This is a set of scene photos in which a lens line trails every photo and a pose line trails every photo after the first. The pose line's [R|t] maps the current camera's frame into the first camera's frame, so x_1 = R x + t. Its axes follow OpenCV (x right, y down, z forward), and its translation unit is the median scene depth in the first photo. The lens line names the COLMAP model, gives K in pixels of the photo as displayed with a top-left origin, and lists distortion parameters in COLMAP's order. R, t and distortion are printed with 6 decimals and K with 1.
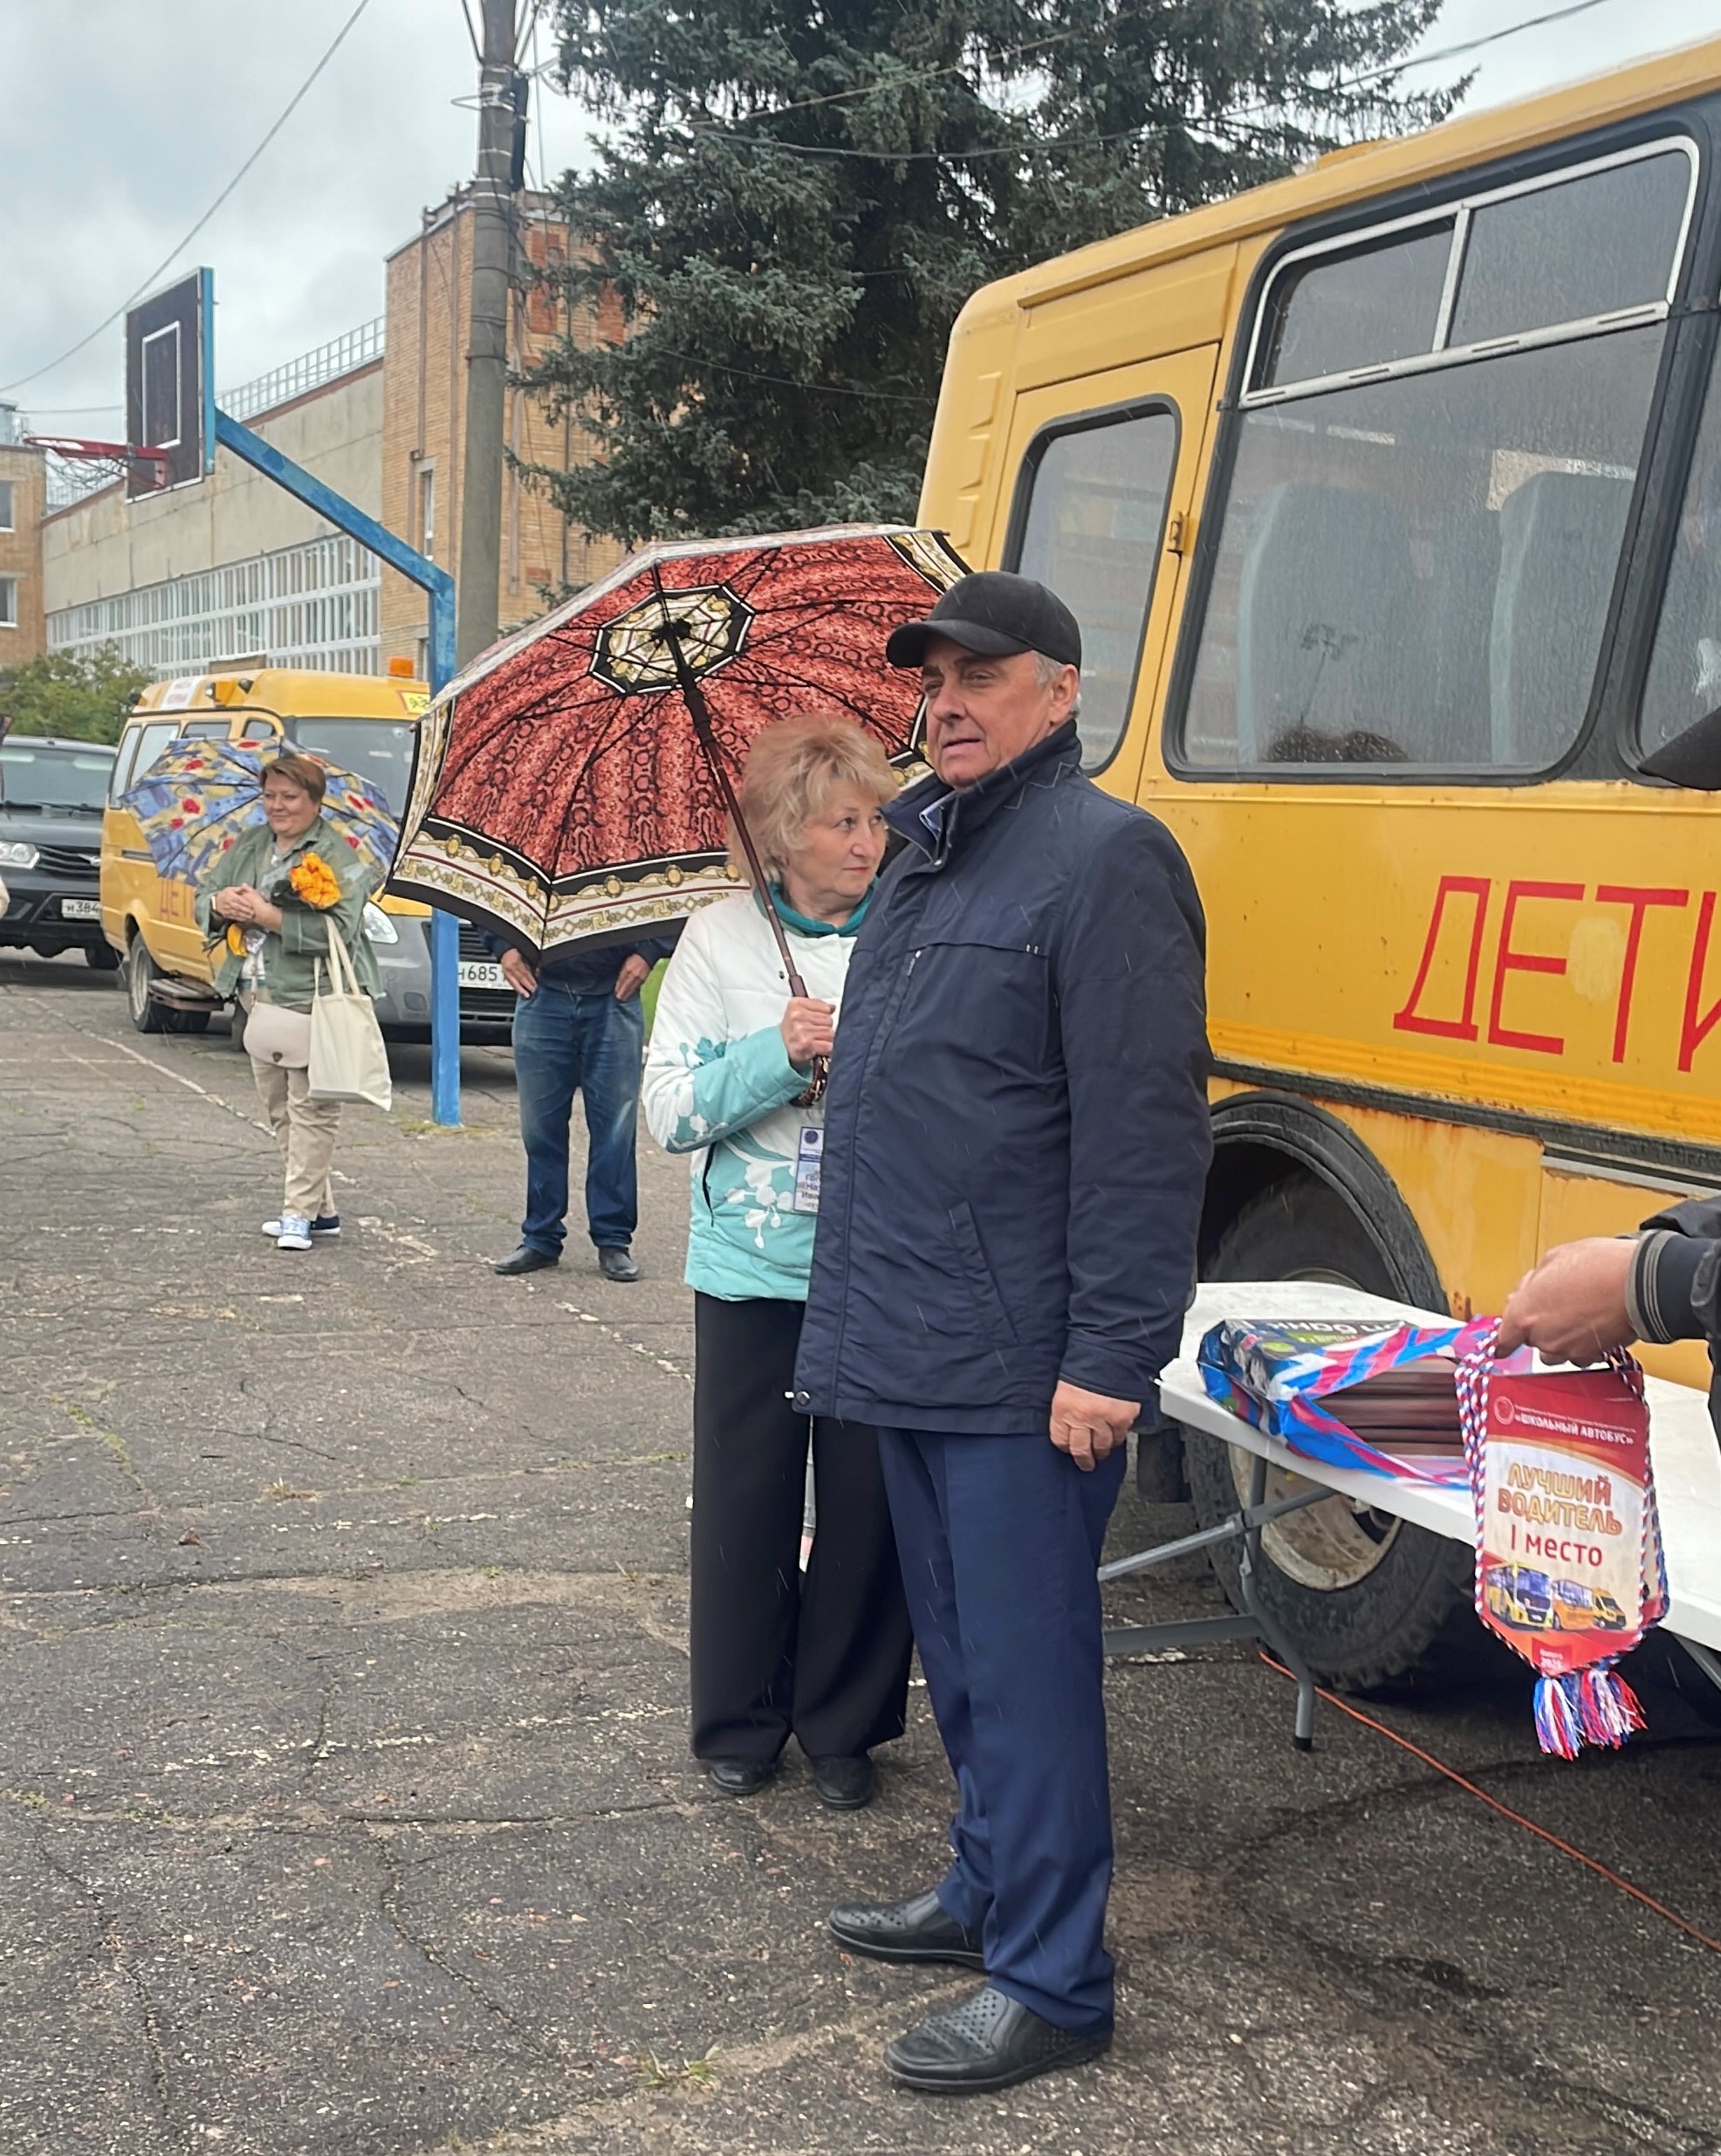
lens RADIAL K [[2668.4, 0, 858.7], [0, 2668.4, 1245.5], [0, 0, 1]] dist [0.069240, 0.000000]
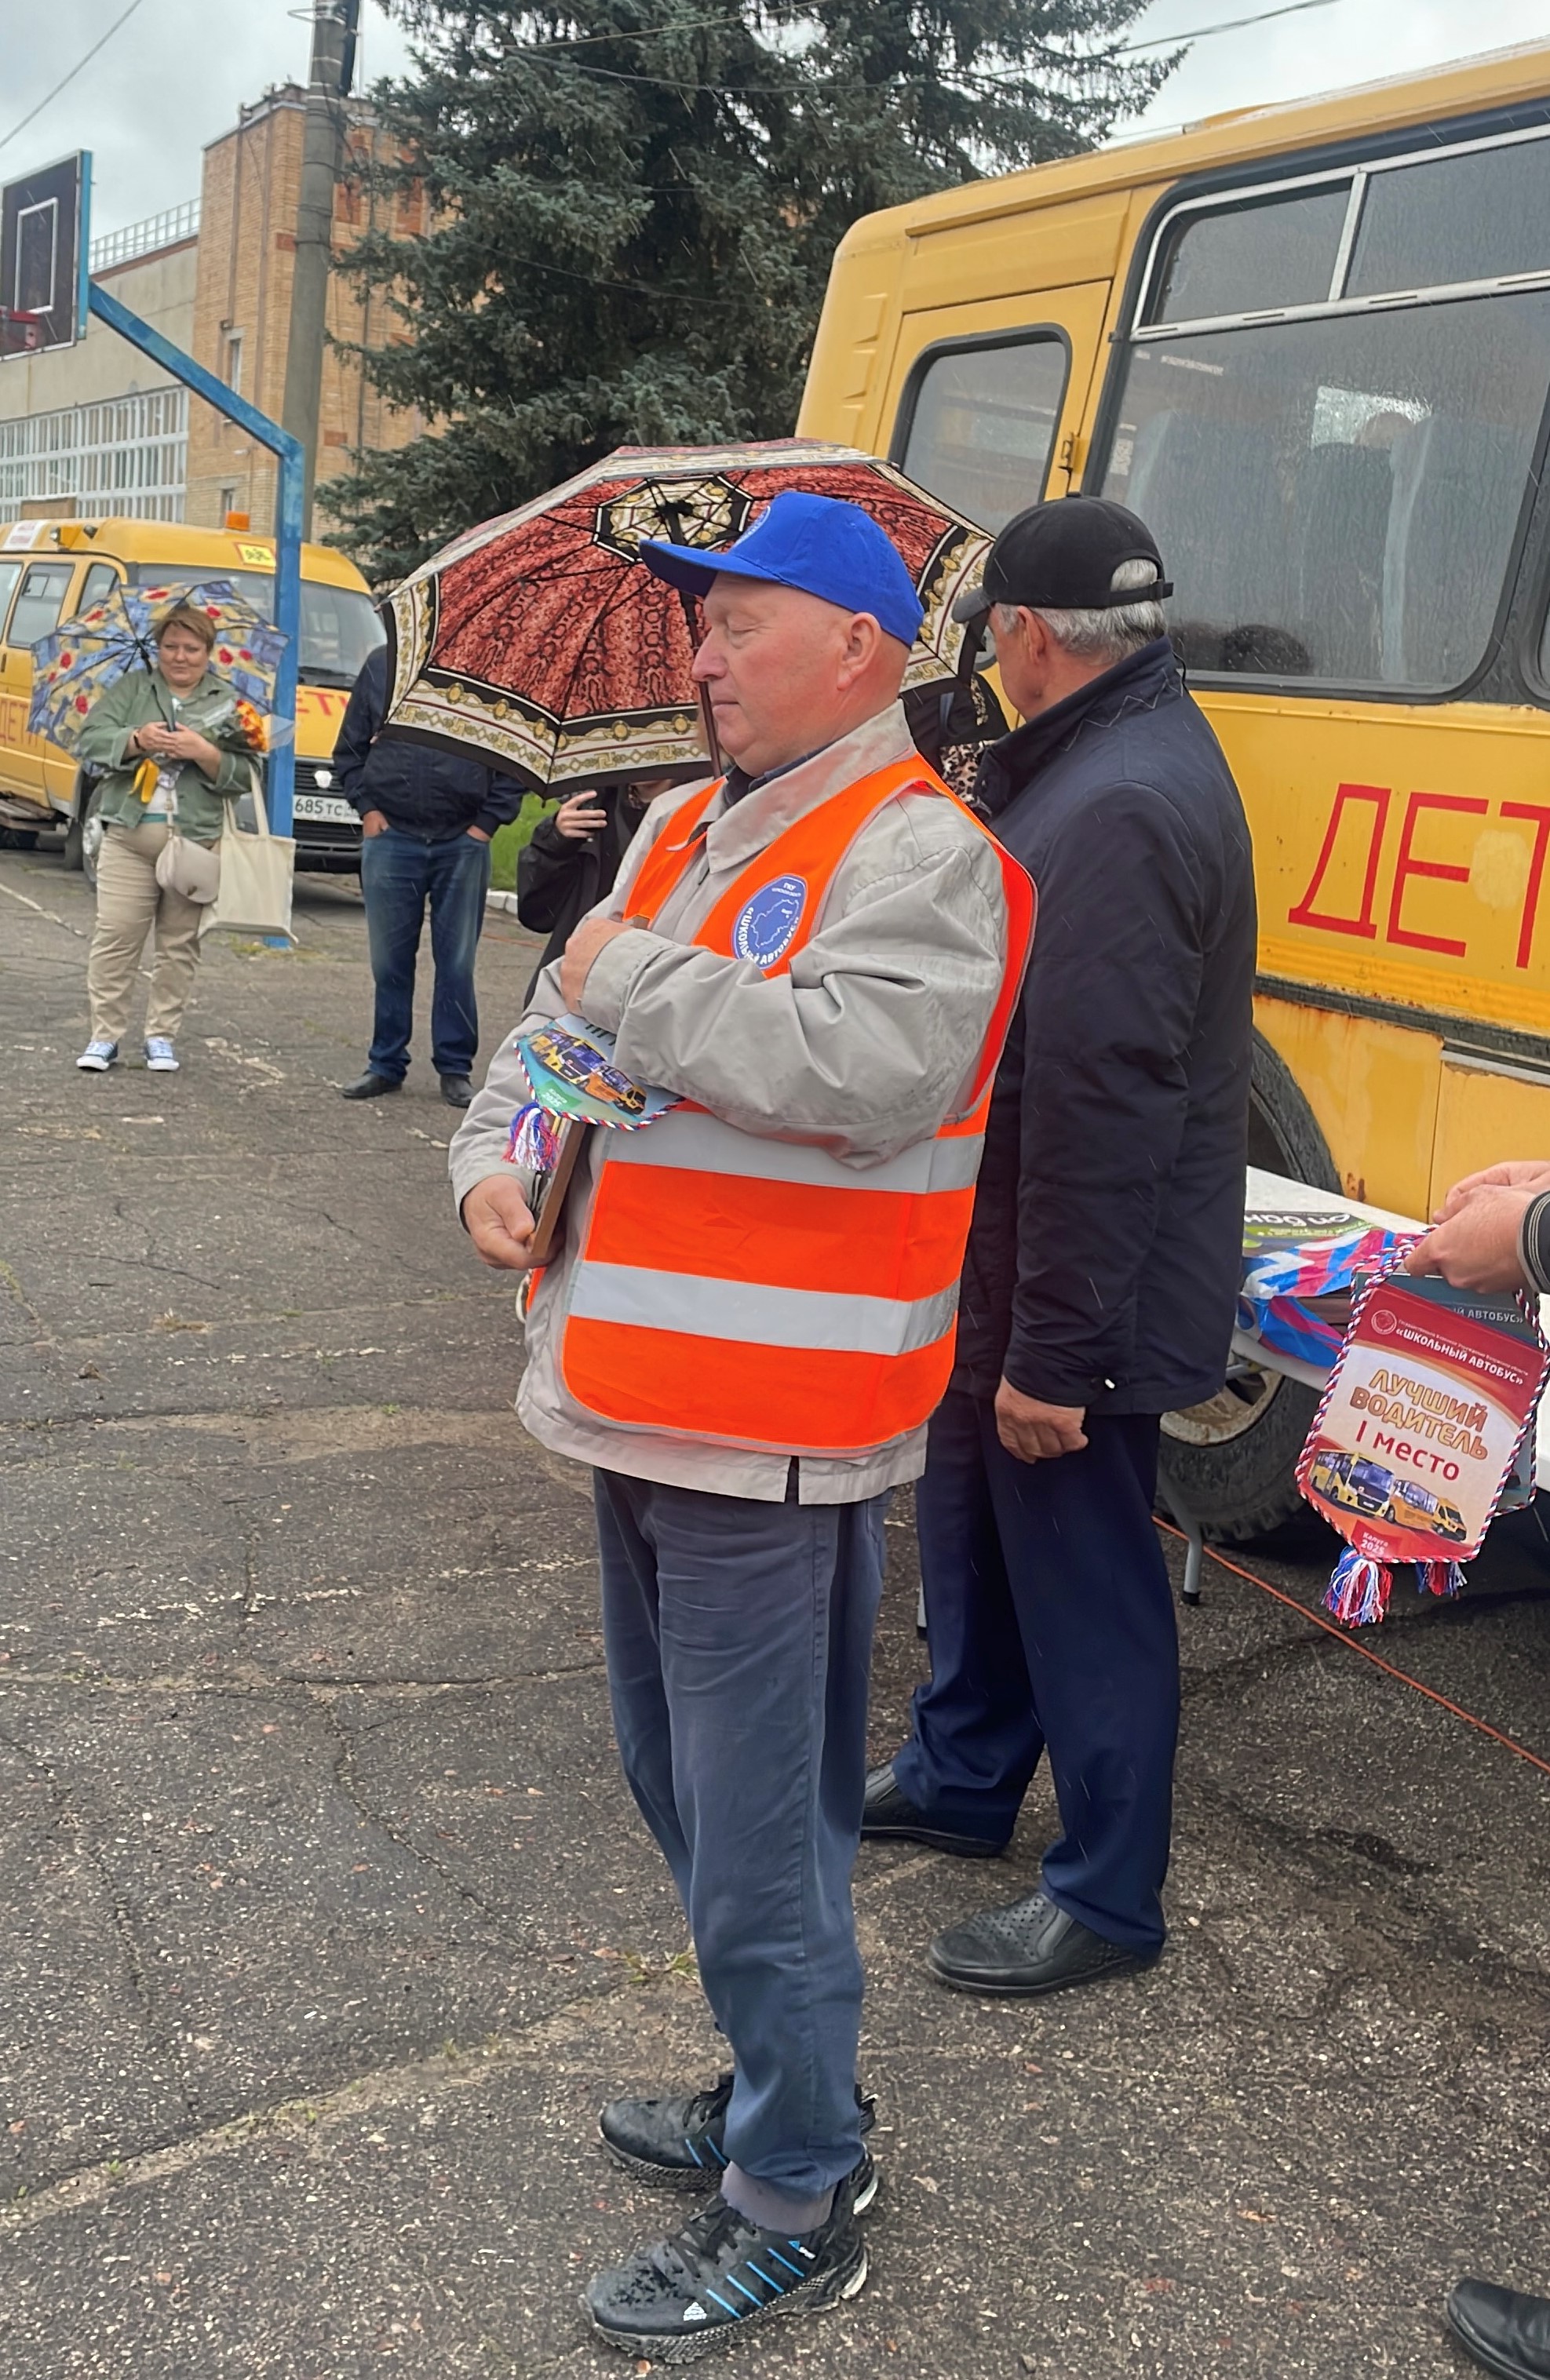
lens RADIAL K [[2406.7, 0, 803.1], [0, 2406.7, 956.4], [0, 0, 1]] dist [0.045888, 0.000000]
pose [[0.996005, 0.029167, 0.084398, -0.065282], [-0.025828, 0.998850, -0.040391, -0.020880], [-0.085479, 0.038050, 0.995613, 0.052762]]
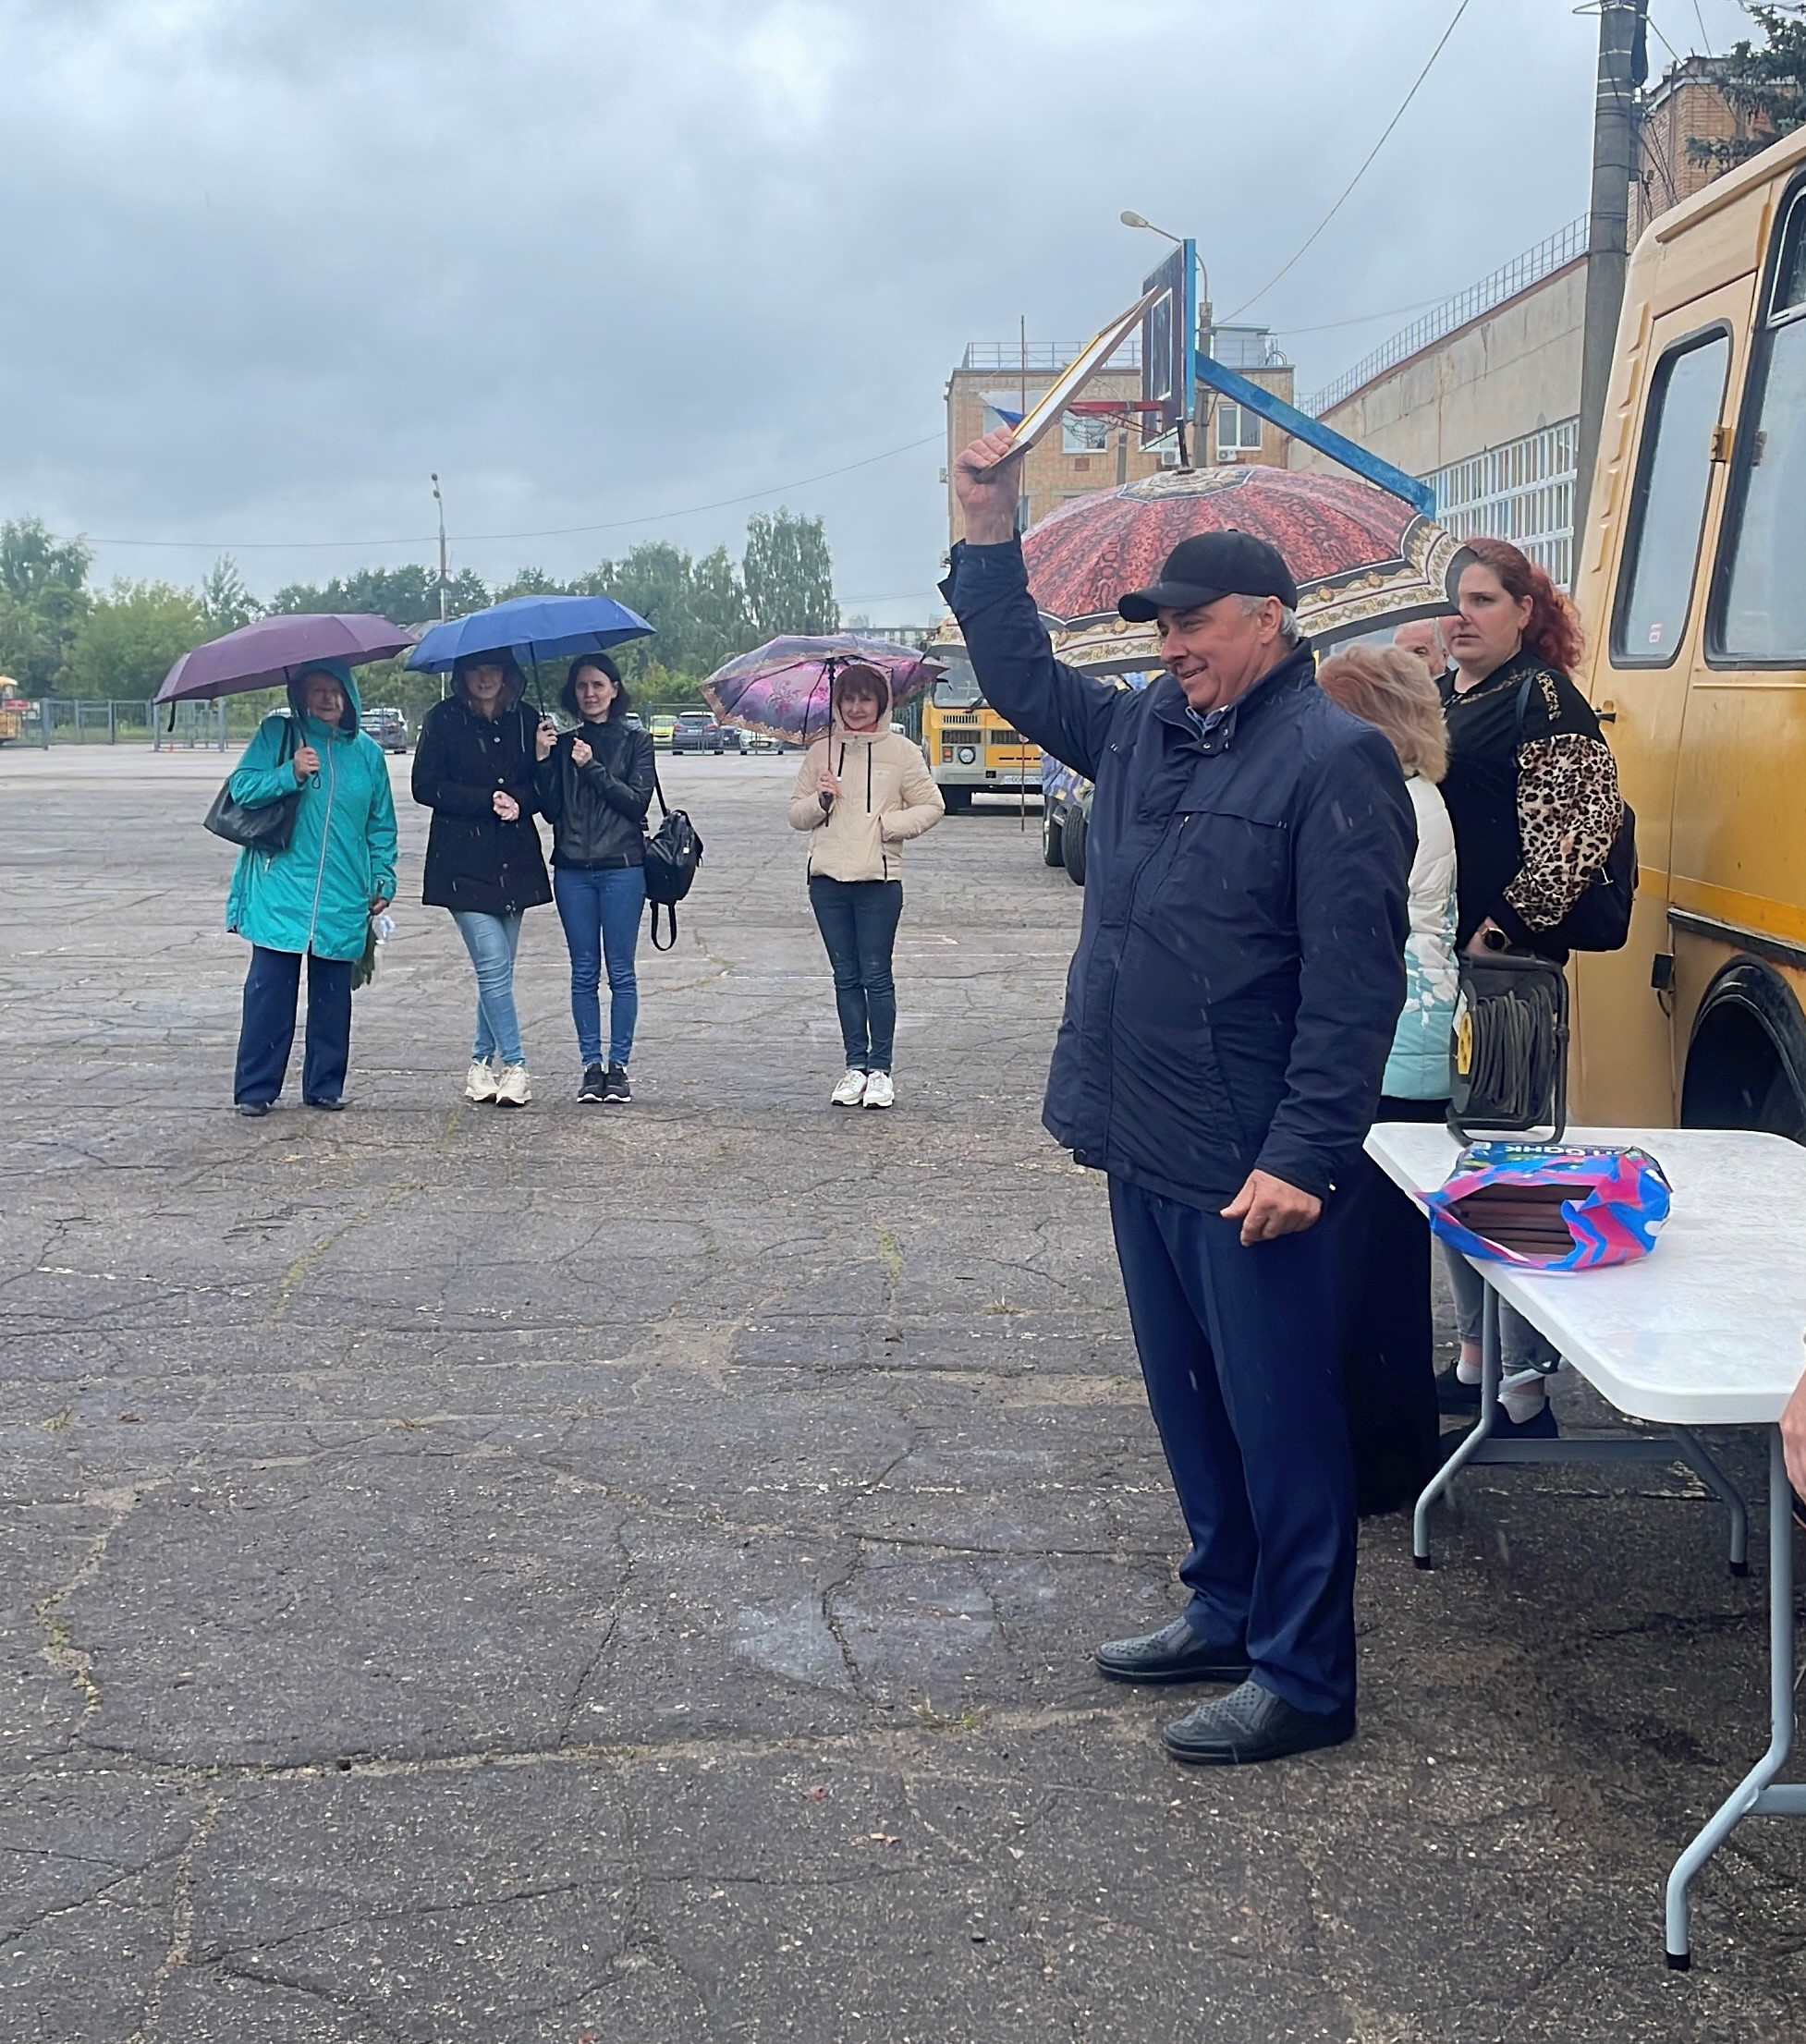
lens RADIAL K [[2802.9, 0, 887.9], [0, 2802.9, 882.6], [0, 0, 1]] dist [0.078745, 0.000000]
pose [[0.903849, -0.017171, -0.427507, 0.308893], [-0.024480, 0.995482, -0.091741, 0.024310], [0.427151, 0.093386, 0.899345, -0.157305]]
